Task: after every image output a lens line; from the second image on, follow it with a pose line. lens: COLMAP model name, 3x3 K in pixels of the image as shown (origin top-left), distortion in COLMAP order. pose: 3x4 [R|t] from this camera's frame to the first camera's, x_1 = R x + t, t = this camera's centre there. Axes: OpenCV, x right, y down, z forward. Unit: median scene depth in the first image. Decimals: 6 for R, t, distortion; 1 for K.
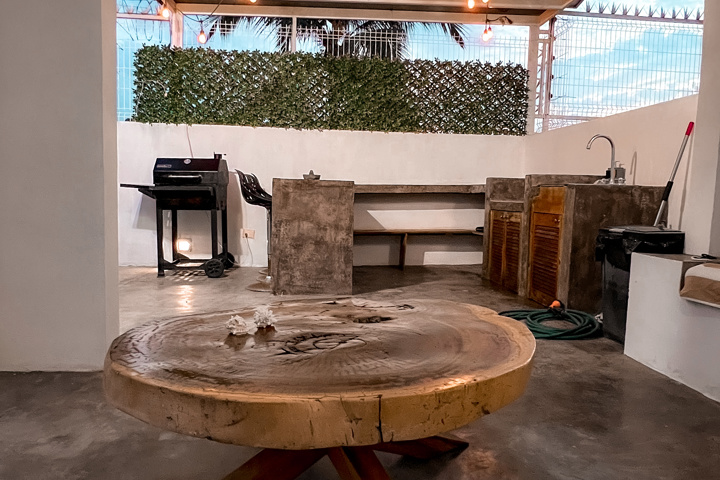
lens RADIAL K [[524.0, 0, 361.0], [0, 524.0, 235.2], [0, 0, 1]] dist [-0.000109, -0.016207]
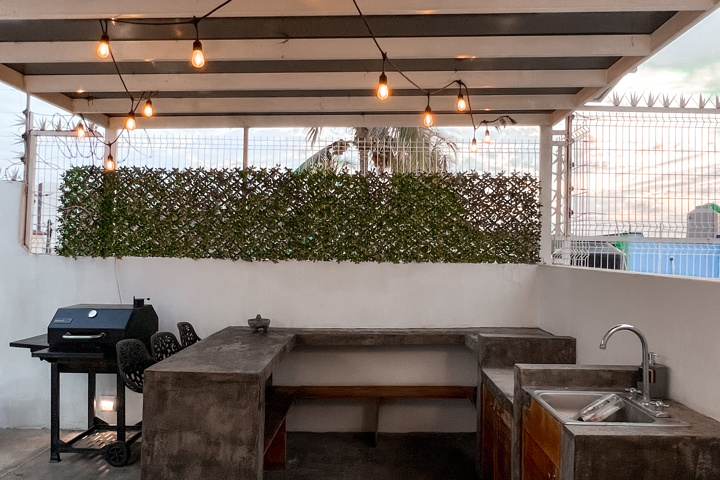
lens RADIAL K [[524.0, 0, 352.1], [0, 524.0, 255.6], [0, 0, 1]] dist [-0.000109, -0.016207]
pose [[0.994142, -0.009791, -0.107636, 0.125199], [-0.000642, 0.995335, -0.096476, -0.129811], [0.108079, 0.095980, 0.989498, 0.209030]]
